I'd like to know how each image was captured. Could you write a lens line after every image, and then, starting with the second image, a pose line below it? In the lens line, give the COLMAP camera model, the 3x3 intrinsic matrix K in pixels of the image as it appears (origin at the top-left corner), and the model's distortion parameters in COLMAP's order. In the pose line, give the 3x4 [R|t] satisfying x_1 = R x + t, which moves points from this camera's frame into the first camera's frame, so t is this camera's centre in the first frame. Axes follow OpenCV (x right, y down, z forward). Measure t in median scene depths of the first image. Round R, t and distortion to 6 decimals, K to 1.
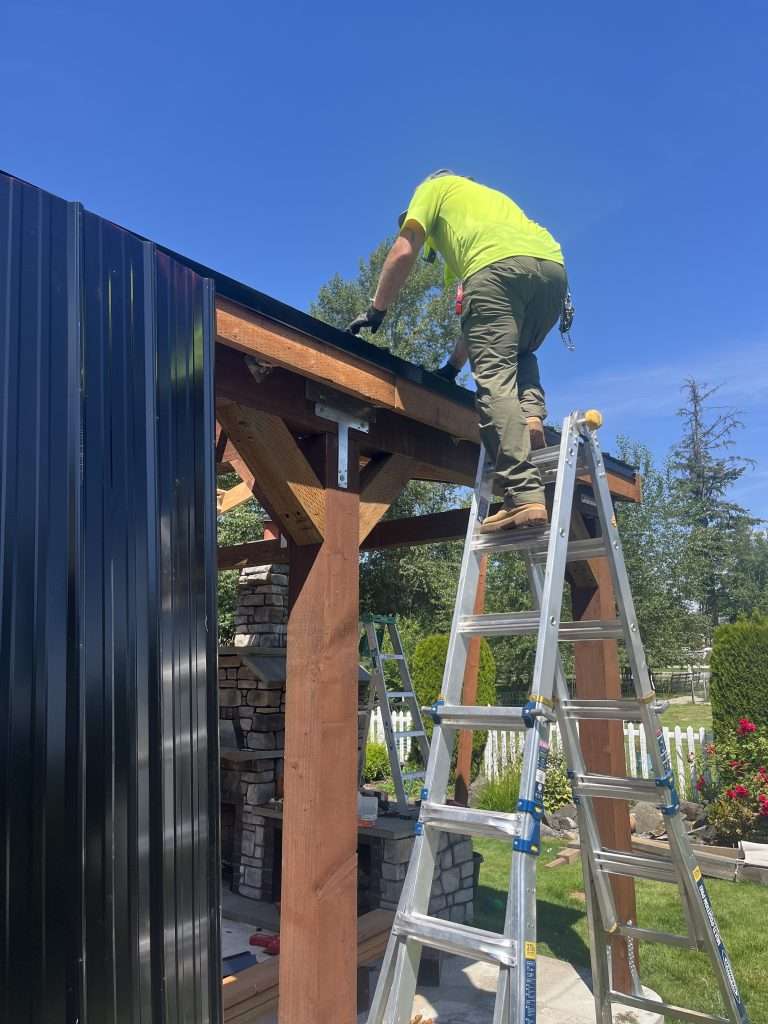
lens RADIAL K [[767.7, 0, 395.6], [0, 767.7, 506.3], [0, 0, 1]] dist [0.000980, 0.000871]
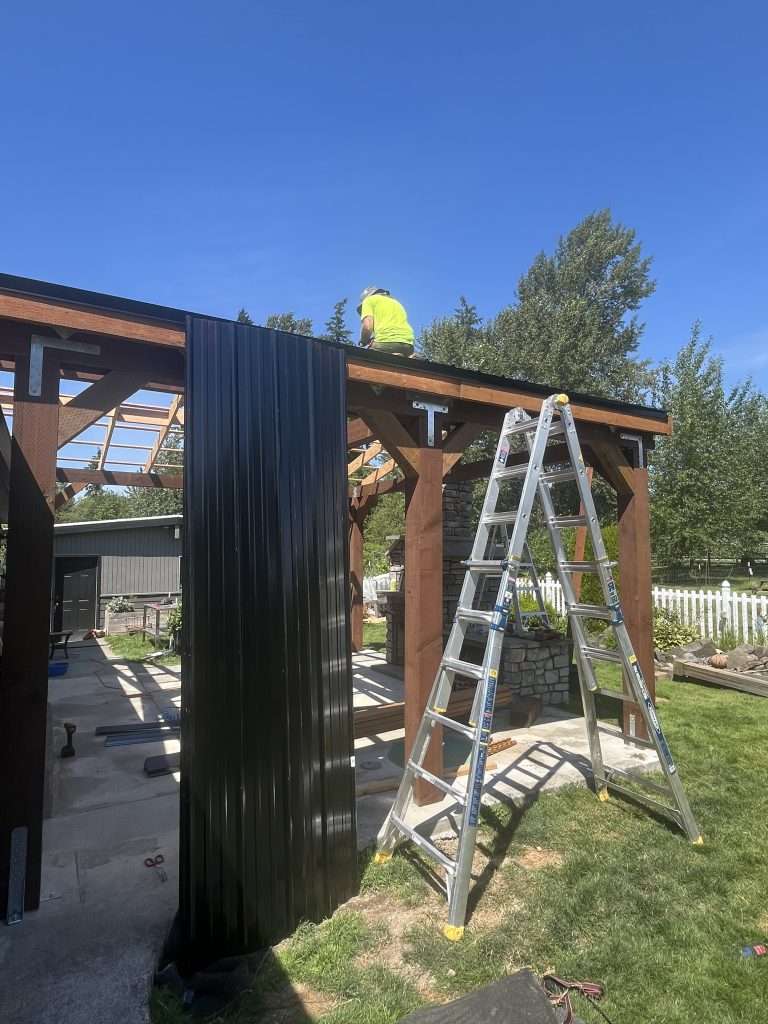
lens RADIAL K [[544.5, 0, 384.0], [0, 544.5, 512.0], [0, 0, 1]] dist [0.001695, 0.000275]
pose [[0.940115, -0.018261, -0.340368, 0.286359], [0.063218, 0.990581, 0.121465, -0.036558], [0.334944, -0.135708, 0.932414, -0.291864]]
